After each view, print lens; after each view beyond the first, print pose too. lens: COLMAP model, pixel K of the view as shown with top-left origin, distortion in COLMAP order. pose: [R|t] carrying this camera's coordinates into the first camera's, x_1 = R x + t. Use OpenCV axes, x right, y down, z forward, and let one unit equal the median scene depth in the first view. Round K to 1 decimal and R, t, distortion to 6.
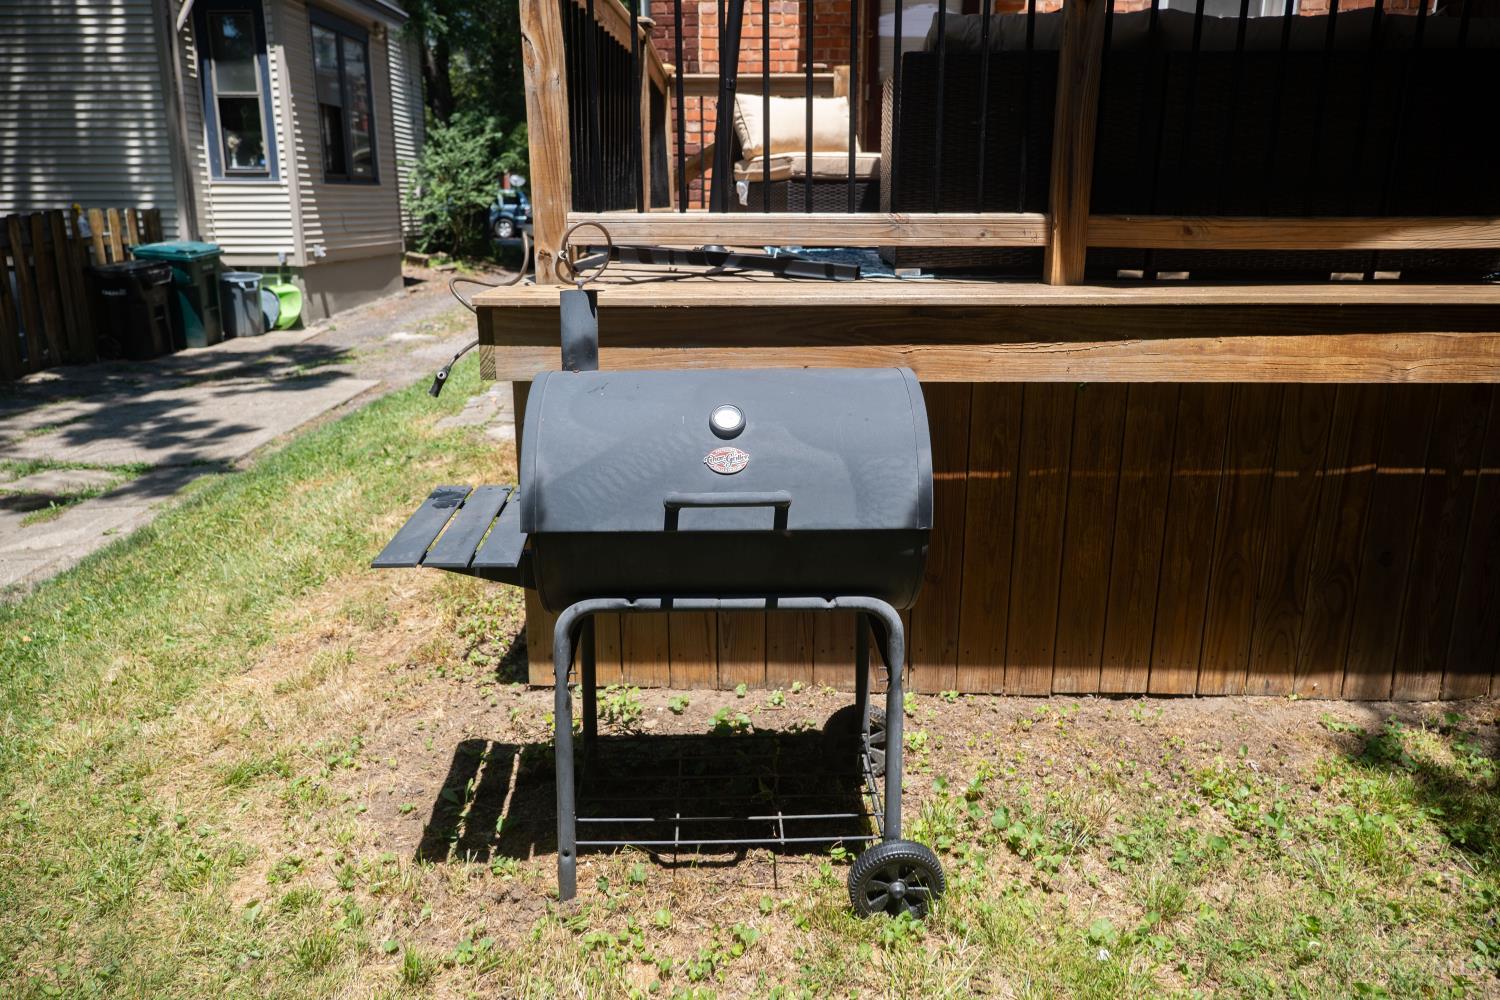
lens RADIAL K [[1159.5, 0, 745.5], [0, 1159.5, 564.4], [0, 0, 1]] dist [-0.008067, -0.009787]
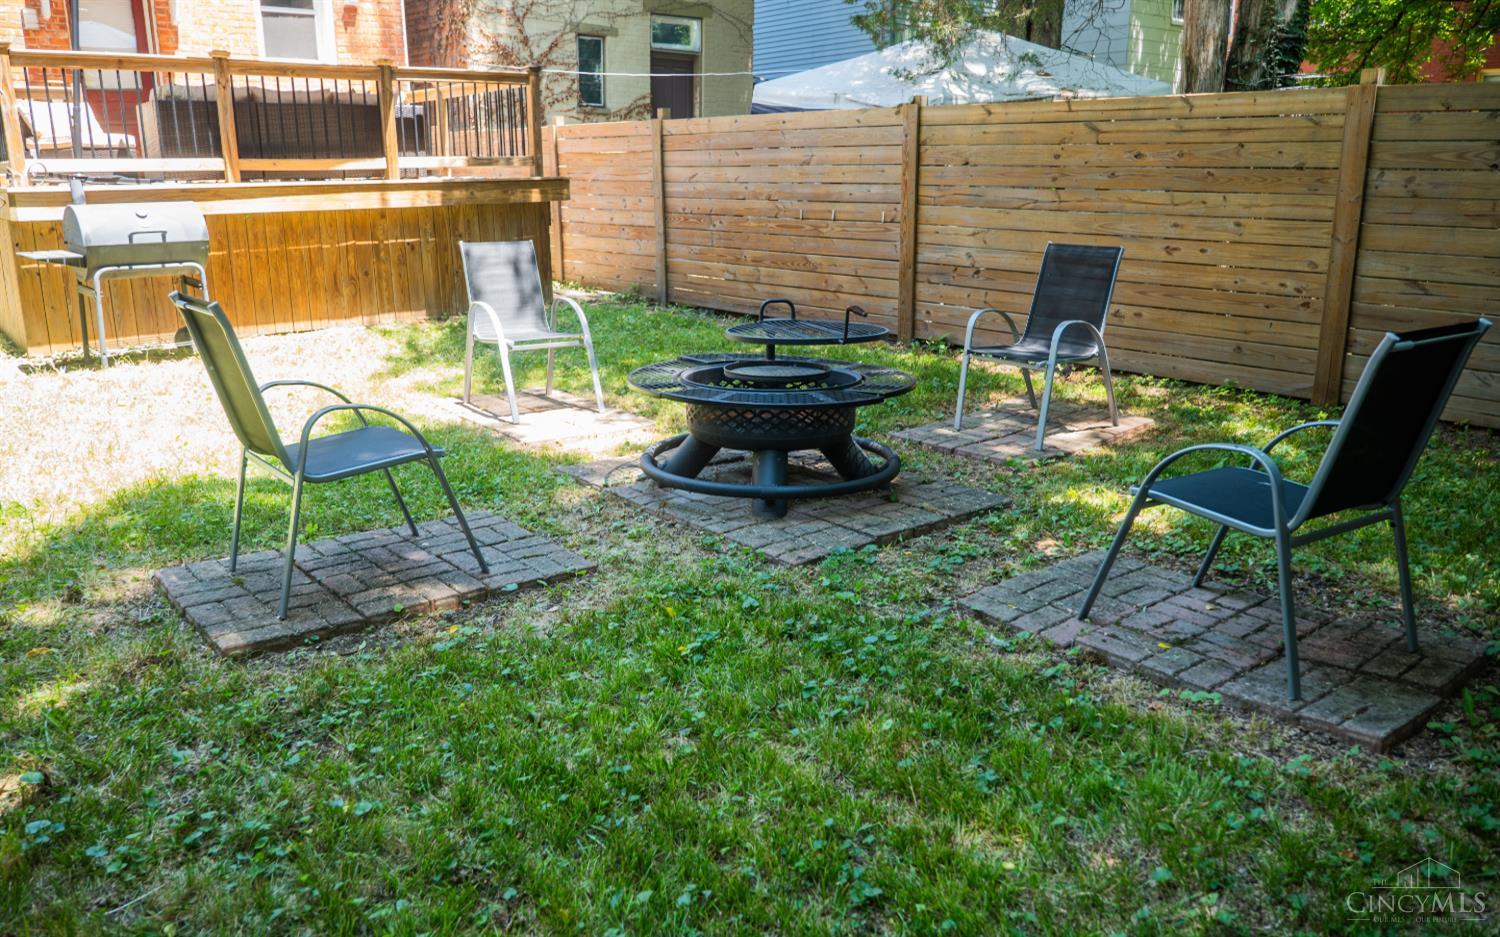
lens RADIAL K [[1105.2, 0, 749.7], [0, 1105.2, 442.5], [0, 0, 1]] dist [-0.012726, -0.001125]
pose [[0.760969, -0.161262, 0.628427, -0.103657], [0.200631, 0.979630, 0.008439, 0.113713], [-0.616987, 0.119661, 0.777823, -0.335066]]
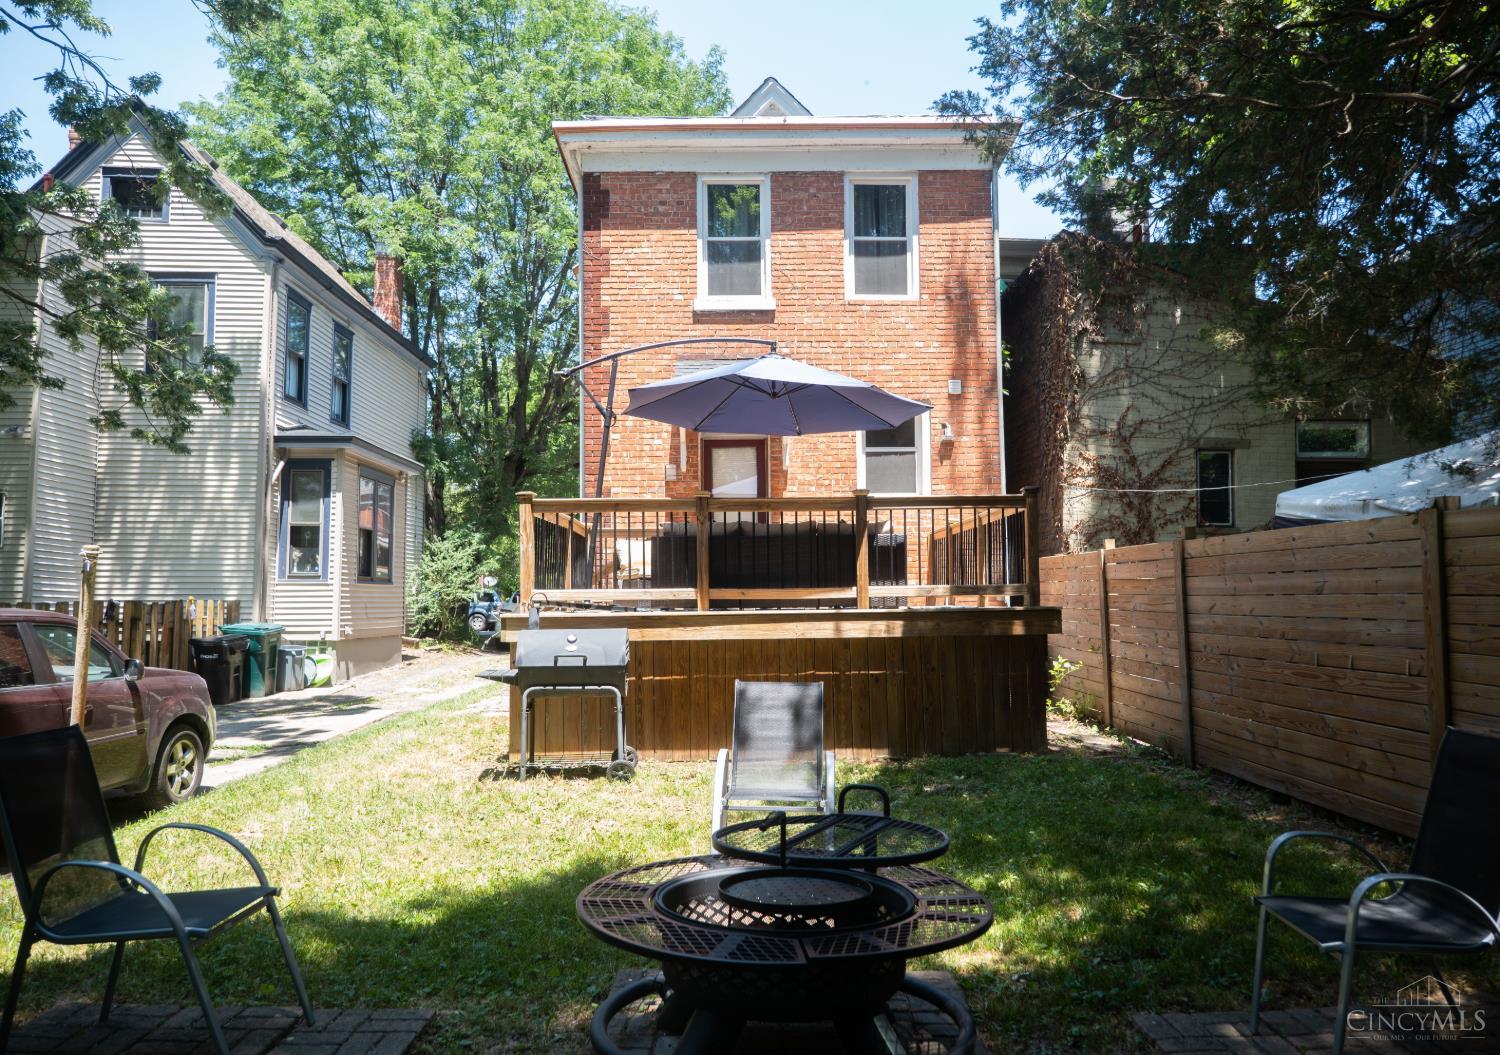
lens RADIAL K [[1141.7, 0, 750.0], [0, 1141.7, 527.5], [0, 0, 1]] dist [-0.018073, -0.004153]
pose [[0.999176, -0.004228, 0.040354, 0.052839], [0.018396, 0.933666, -0.357673, 0.111756], [-0.036165, 0.358121, 0.932975, -0.333223]]
